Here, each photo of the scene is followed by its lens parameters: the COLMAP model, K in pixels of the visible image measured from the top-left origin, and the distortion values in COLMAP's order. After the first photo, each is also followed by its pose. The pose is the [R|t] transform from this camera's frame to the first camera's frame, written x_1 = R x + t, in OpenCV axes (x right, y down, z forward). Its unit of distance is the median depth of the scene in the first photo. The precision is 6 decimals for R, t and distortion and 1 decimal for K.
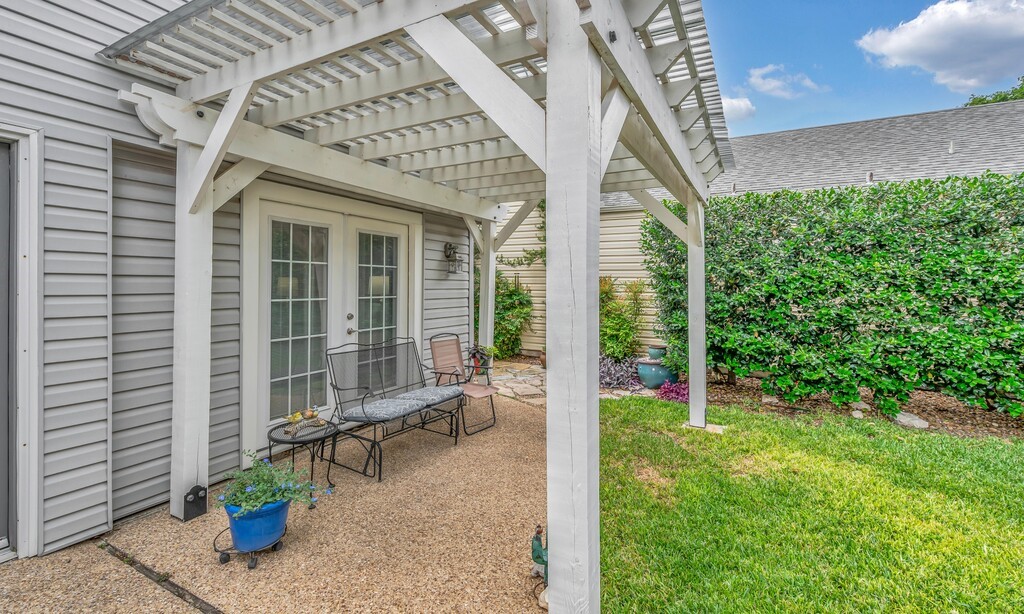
lens RADIAL K [[450.1, 0, 513.4], [0, 450.1, 282.0], [0, 0, 1]] dist [-0.000027, -0.000015]
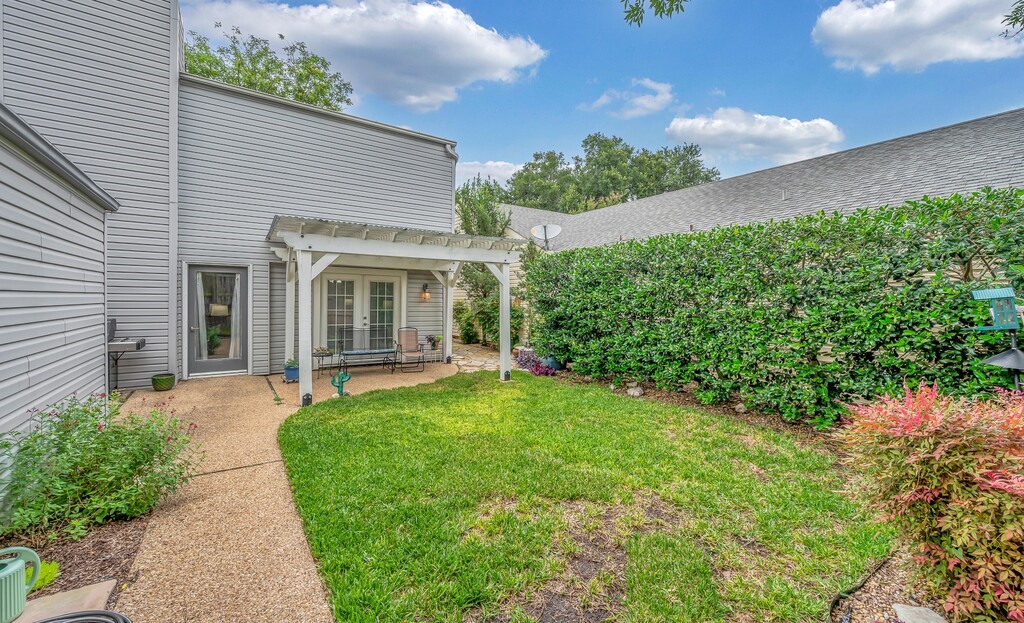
lens RADIAL K [[412.9, 0, 512.0], [0, 412.9, 311.5], [0, 0, 1]] dist [-0.000109, -0.000007]
pose [[0.886679, 0.020412, -0.461935, 1.220980], [-0.006418, 0.999472, 0.031847, -0.028542], [0.462341, -0.025273, 0.886342, -0.522648]]
